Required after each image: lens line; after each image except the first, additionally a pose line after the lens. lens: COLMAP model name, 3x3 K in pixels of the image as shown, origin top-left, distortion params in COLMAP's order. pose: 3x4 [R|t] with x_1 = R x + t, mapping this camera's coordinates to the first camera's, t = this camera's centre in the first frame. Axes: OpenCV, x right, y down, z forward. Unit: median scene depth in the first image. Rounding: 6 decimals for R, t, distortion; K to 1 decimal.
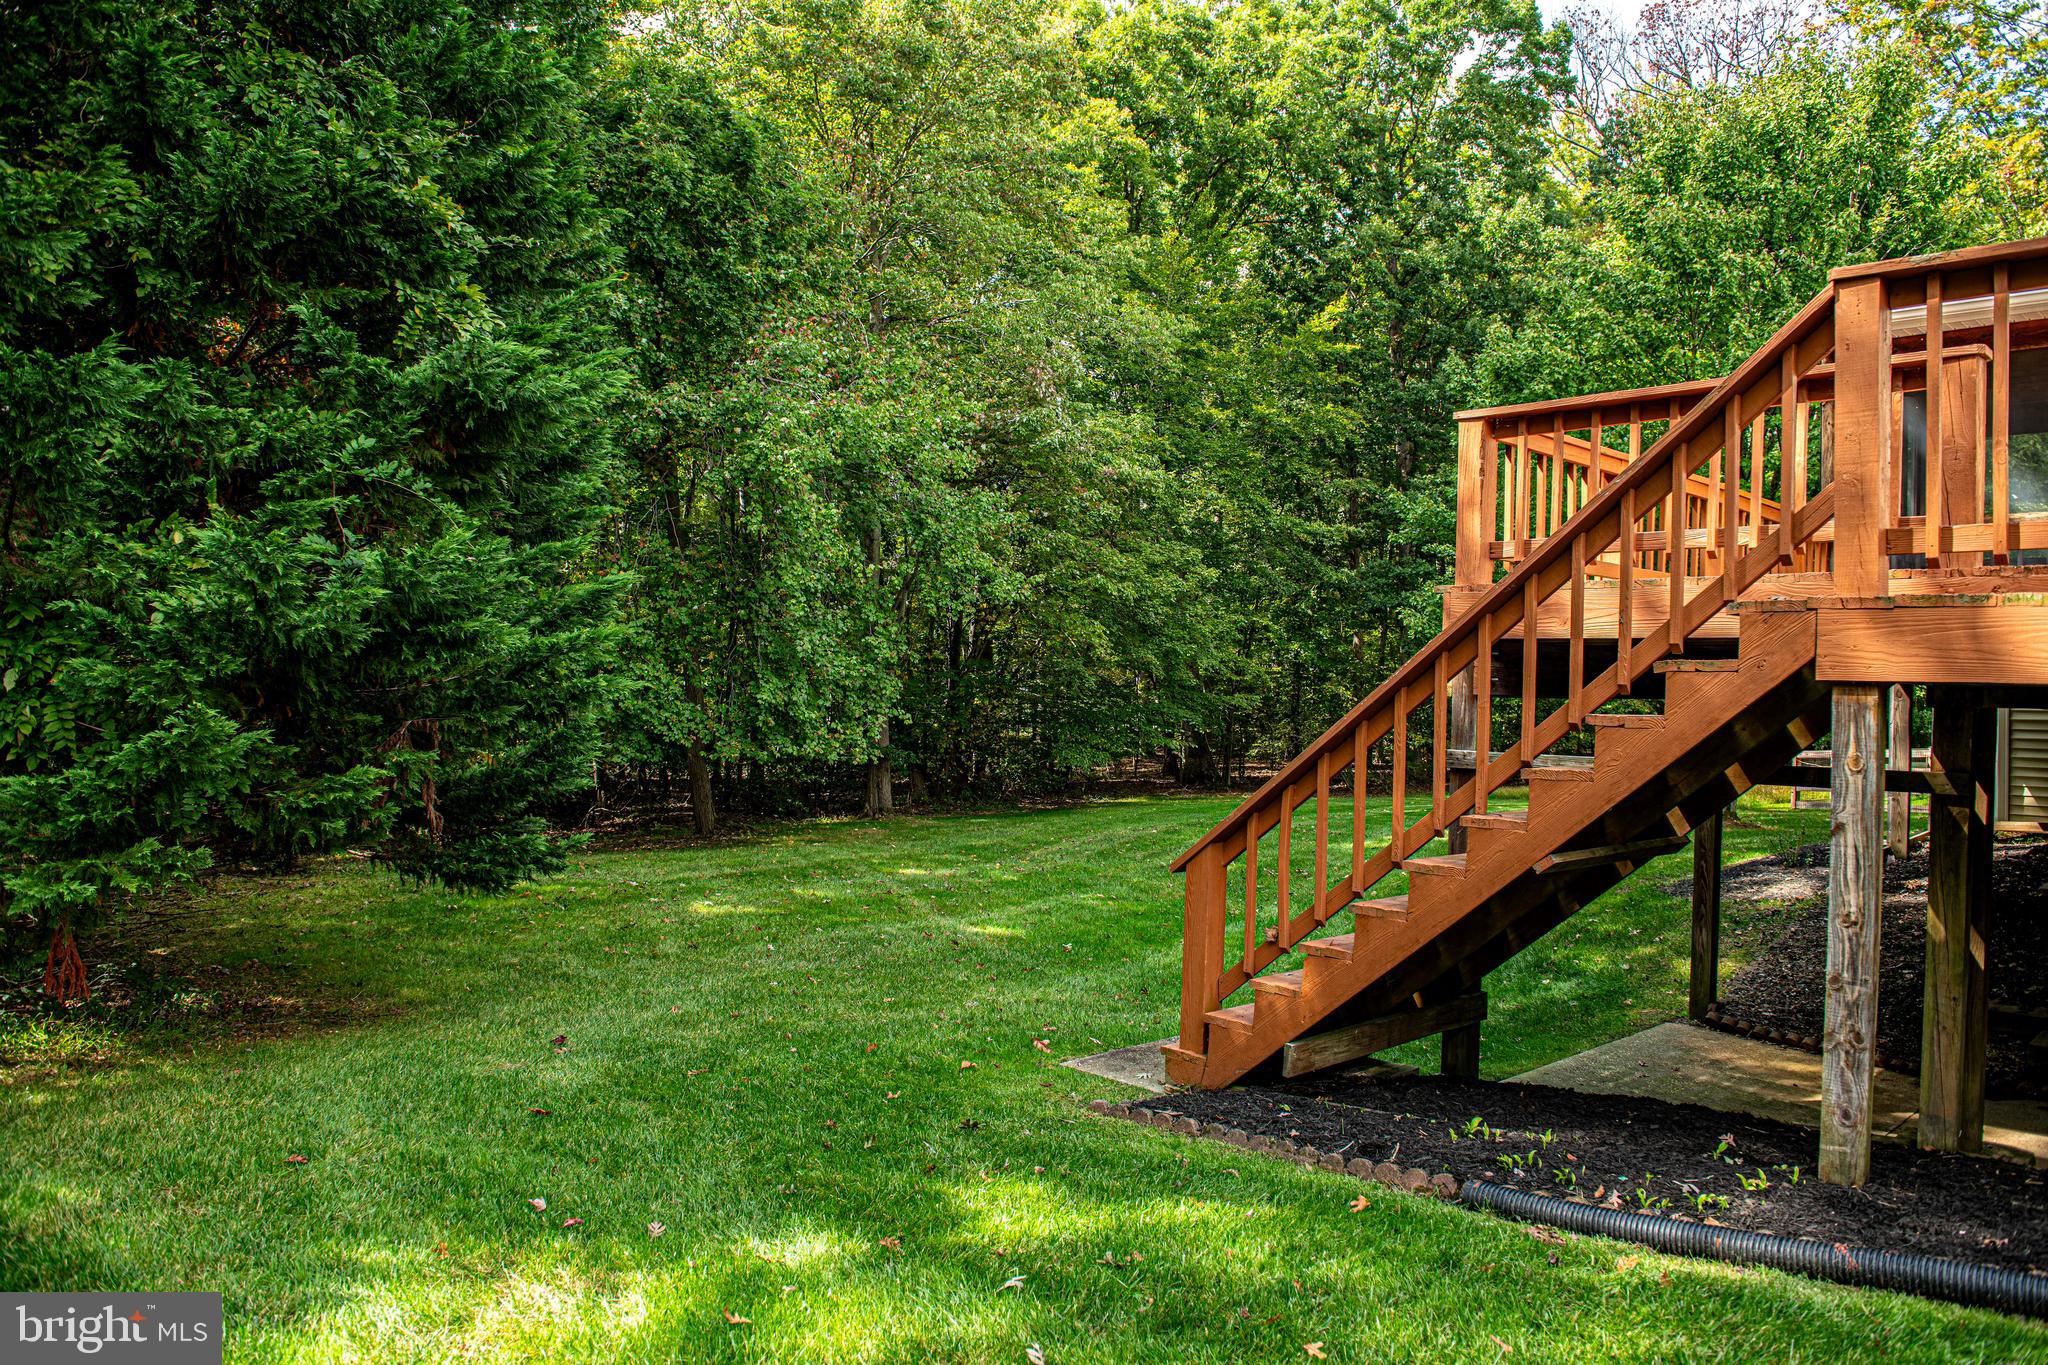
lens RADIAL K [[1403.8, 0, 1021.2], [0, 1403.8, 682.8], [0, 0, 1]] dist [-0.047314, -0.003222]
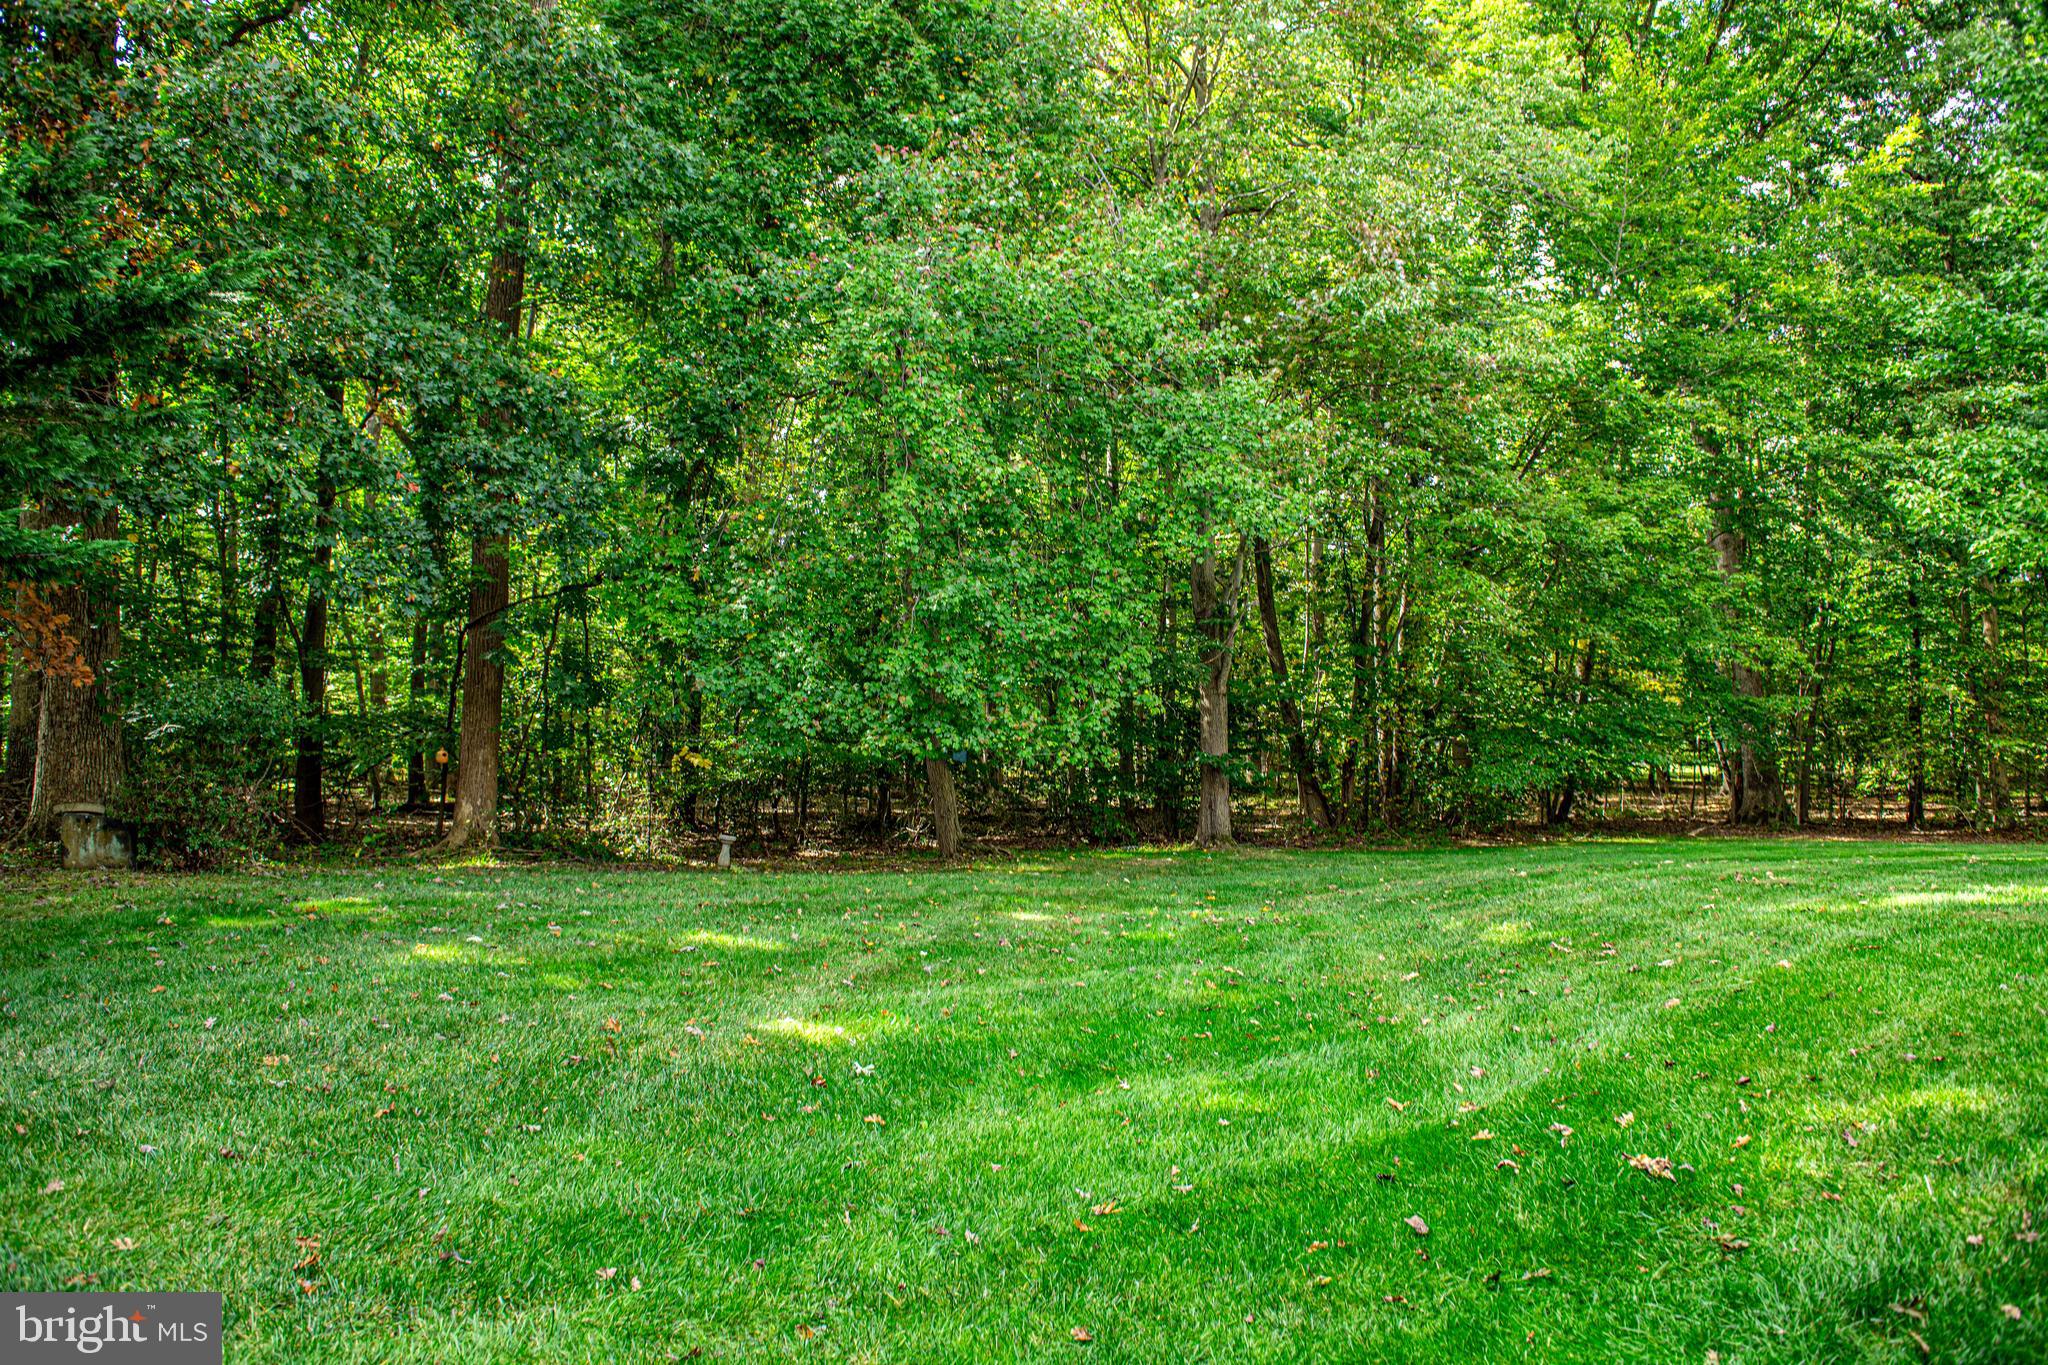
lens RADIAL K [[1403.8, 0, 1015.7], [0, 1403.8, 652.8], [0, 0, 1]] dist [-0.047314, -0.003222]
pose [[0.907075, -0.023785, -0.420297, 0.166696], [0.003167, 0.998760, -0.049686, 0.036000], [0.420958, 0.043737, 0.906025, 0.330649]]
